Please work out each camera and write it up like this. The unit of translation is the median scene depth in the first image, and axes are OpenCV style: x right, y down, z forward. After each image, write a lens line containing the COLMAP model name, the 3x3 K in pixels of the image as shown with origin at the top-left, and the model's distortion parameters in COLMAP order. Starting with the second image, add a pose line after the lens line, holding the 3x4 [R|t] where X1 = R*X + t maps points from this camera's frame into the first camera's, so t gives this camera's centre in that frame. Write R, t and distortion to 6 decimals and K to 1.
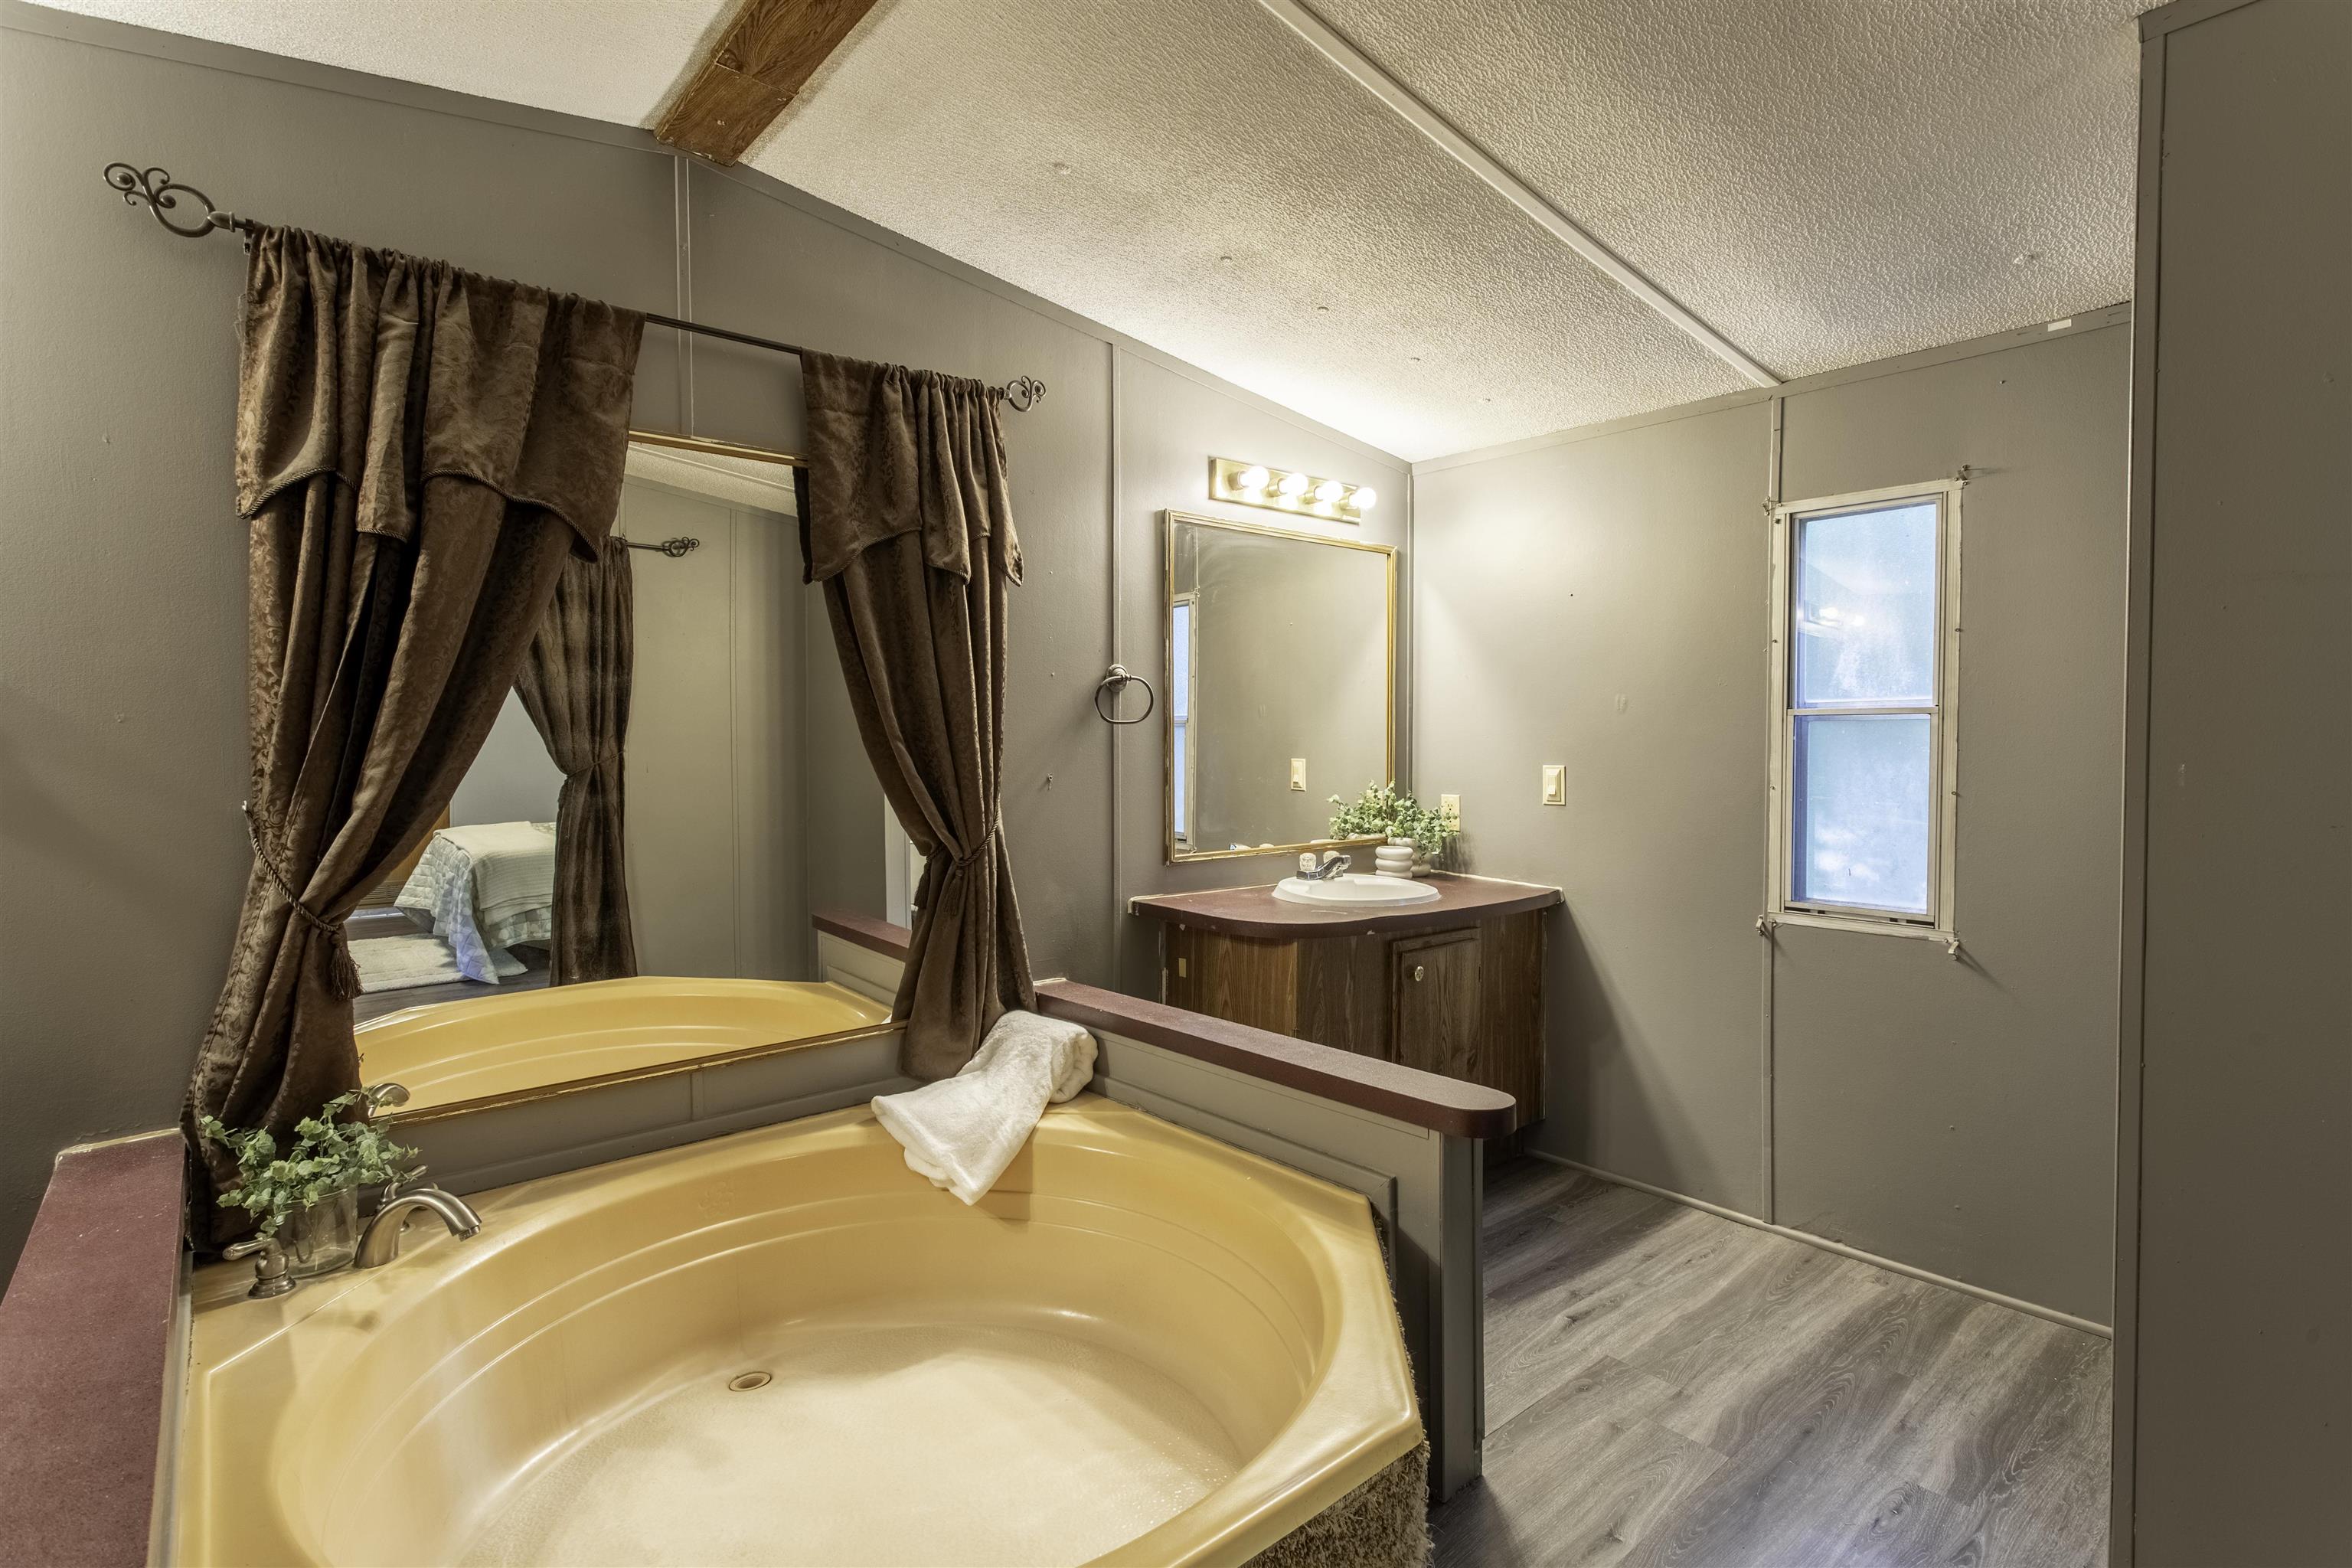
lens RADIAL K [[1131.3, 0, 1131.5], [0, 1131.3, 764.4], [0, 0, 1]] dist [-0.000250, 0.002407]
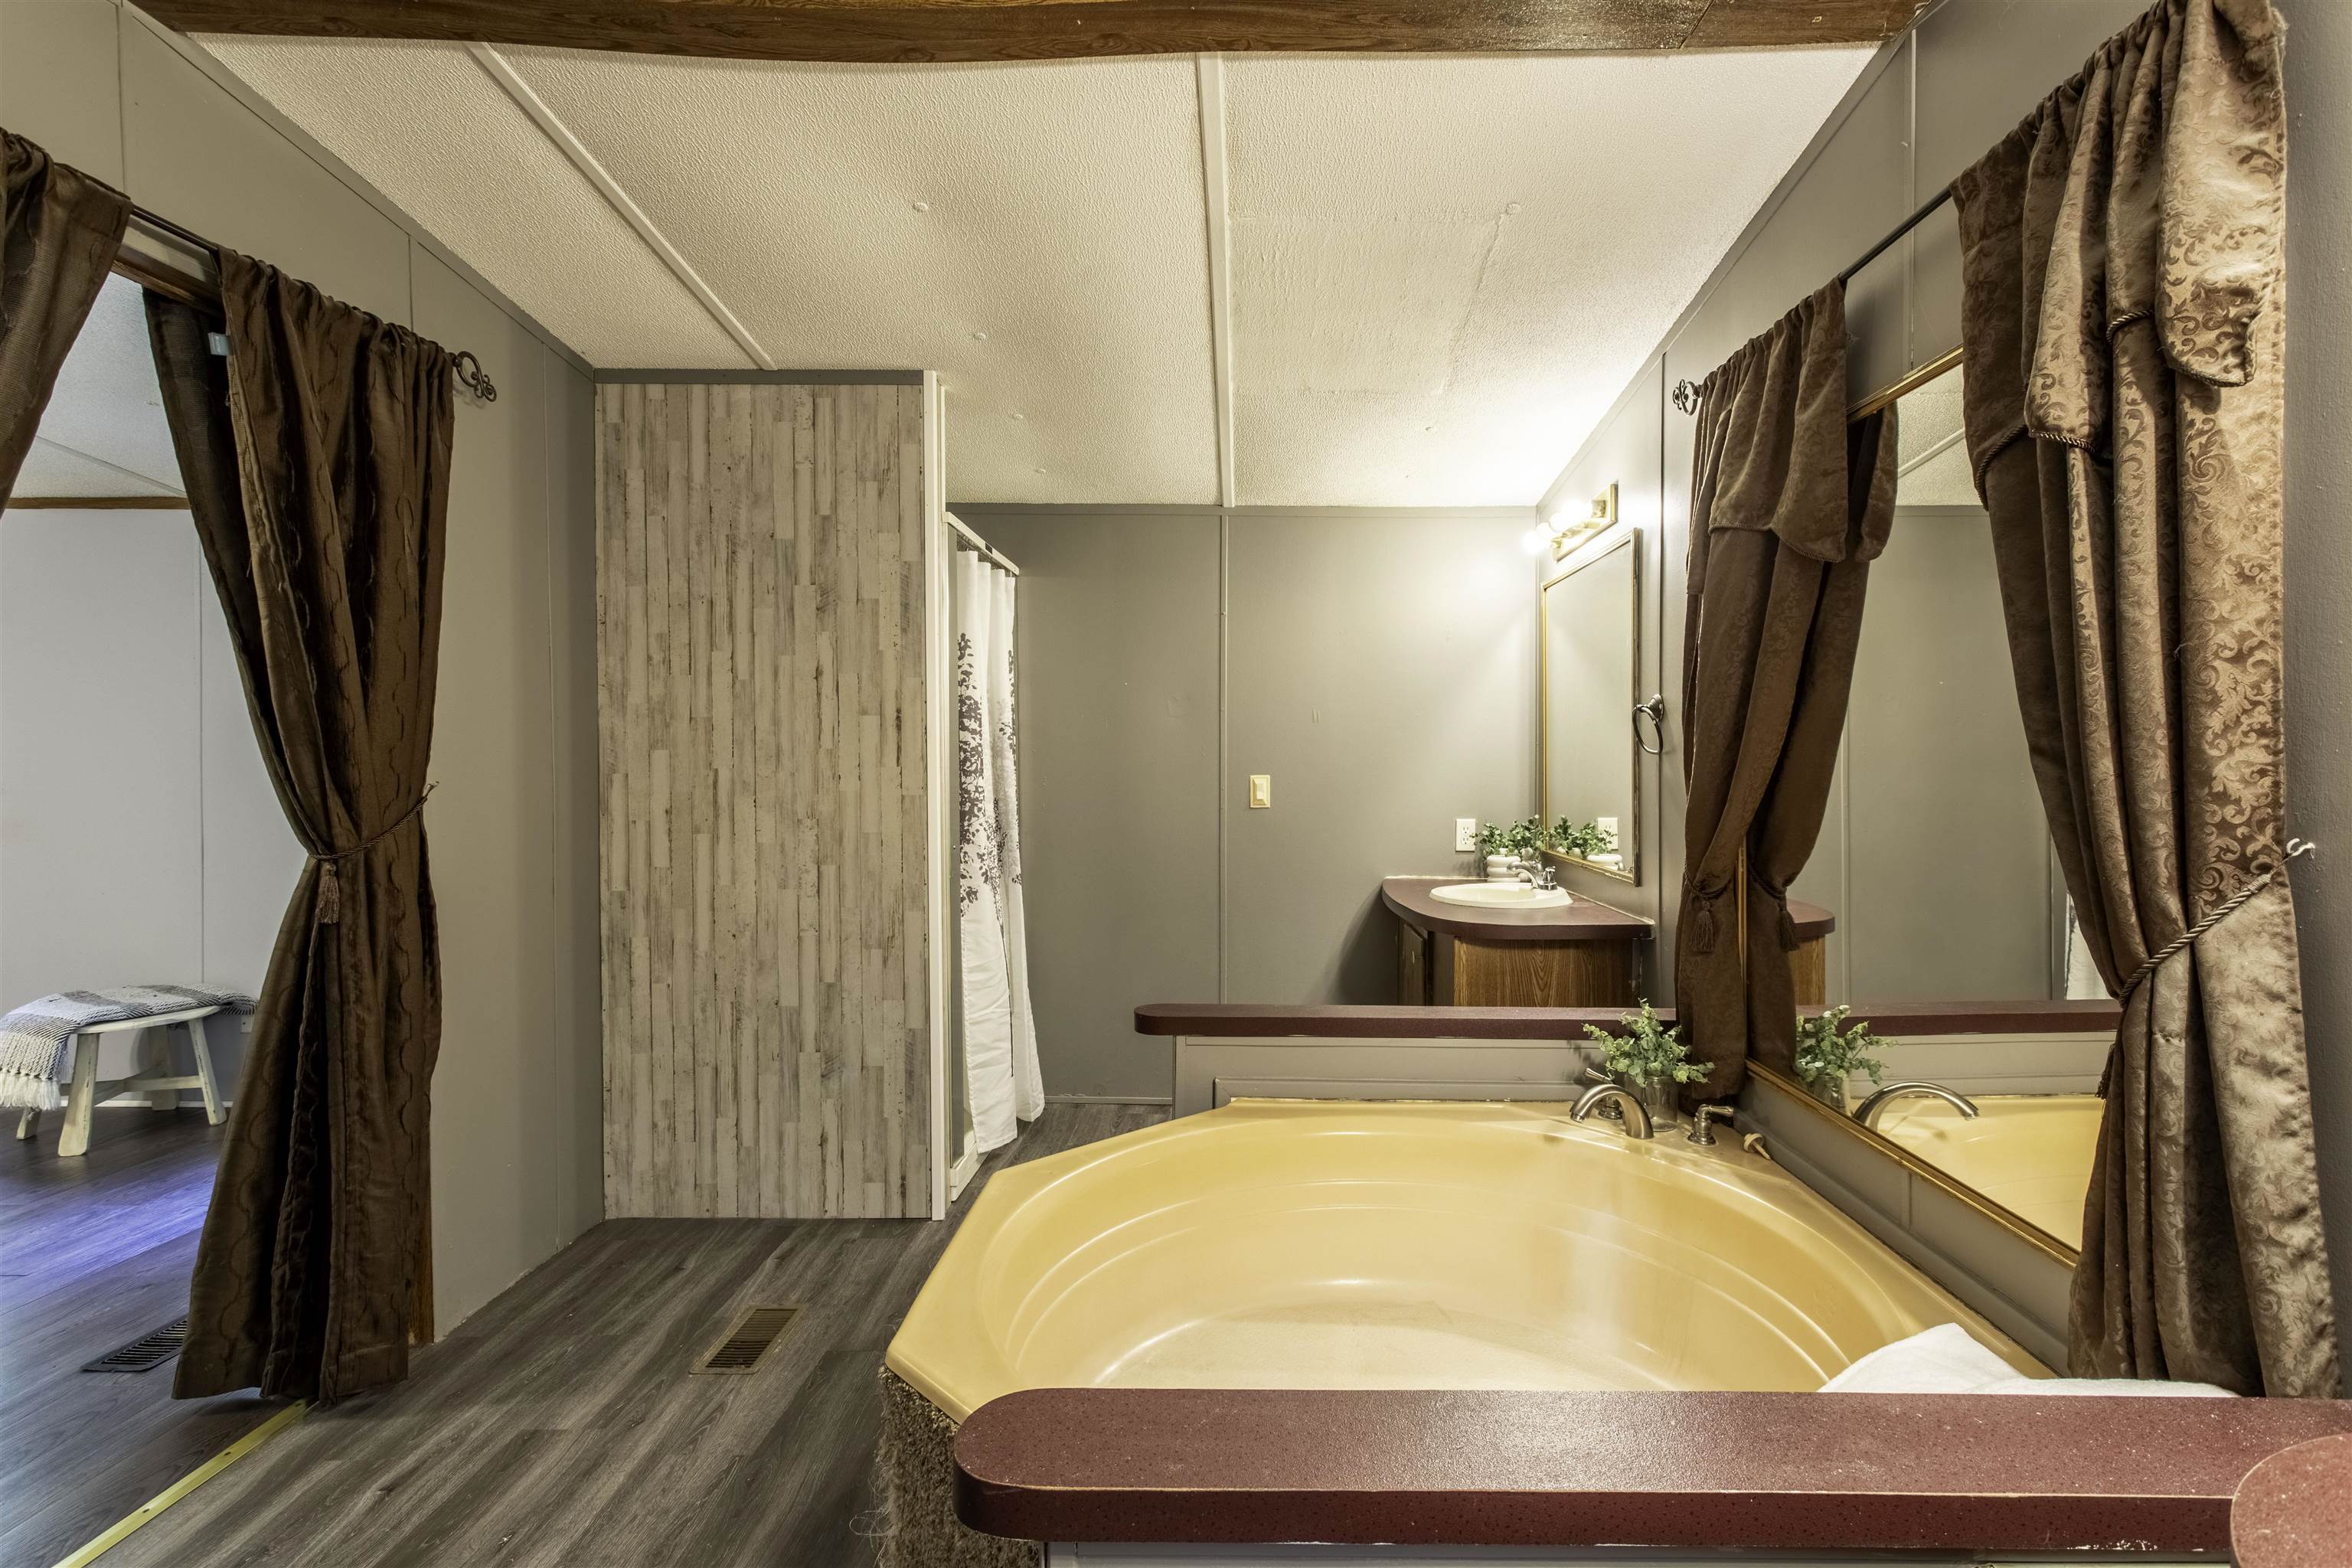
lens RADIAL K [[1131.3, 0, 1131.5], [0, 1131.3, 764.4], [0, 0, 1]] dist [-0.000250, 0.002407]
pose [[-0.630324, 0.007025, -0.776300, 0.521109], [-0.017561, 0.999574, 0.023304, -0.020665], [0.776133, 0.028321, -0.629933, 1.017089]]
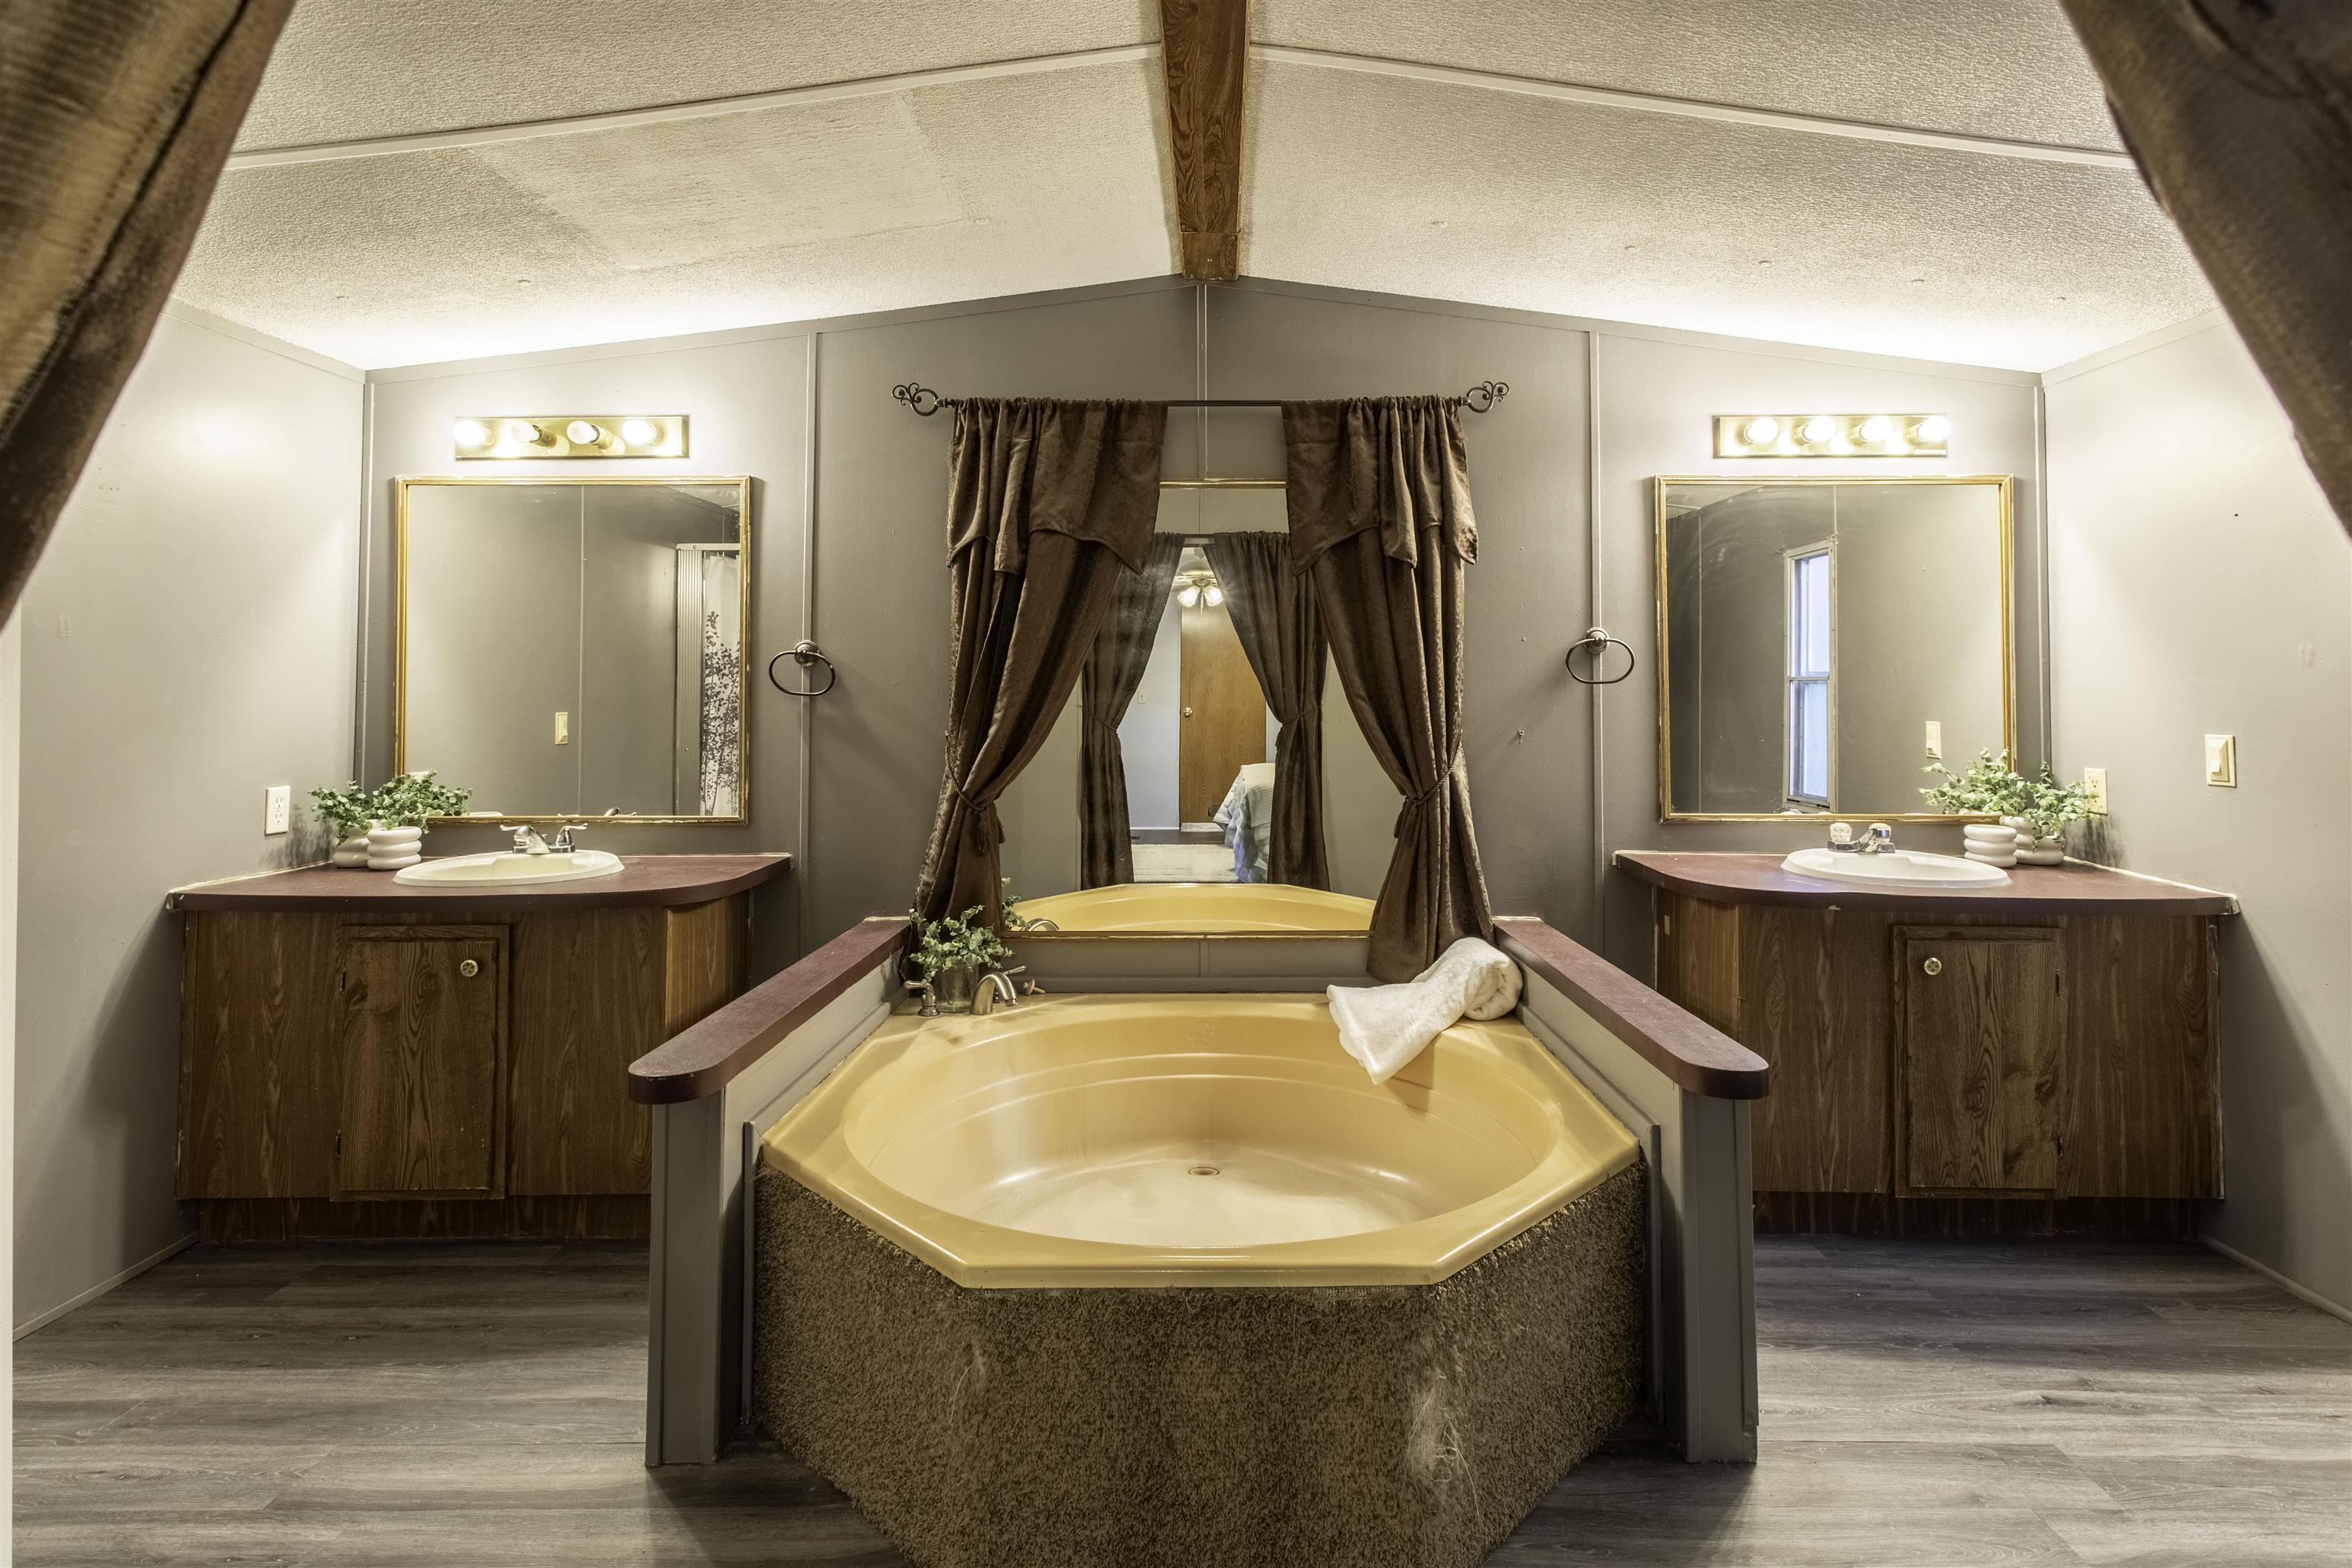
lens RADIAL K [[1127.4, 0, 1196.8], [0, 1127.4, 660.3], [0, 0, 1]] dist [0.000781, 0.000836]
pose [[0.770029, -0.017130, -0.637778, 0.443383], [-0.018971, 0.998583, -0.049725, 0.002420], [0.637726, 0.050388, 0.768613, -0.058450]]
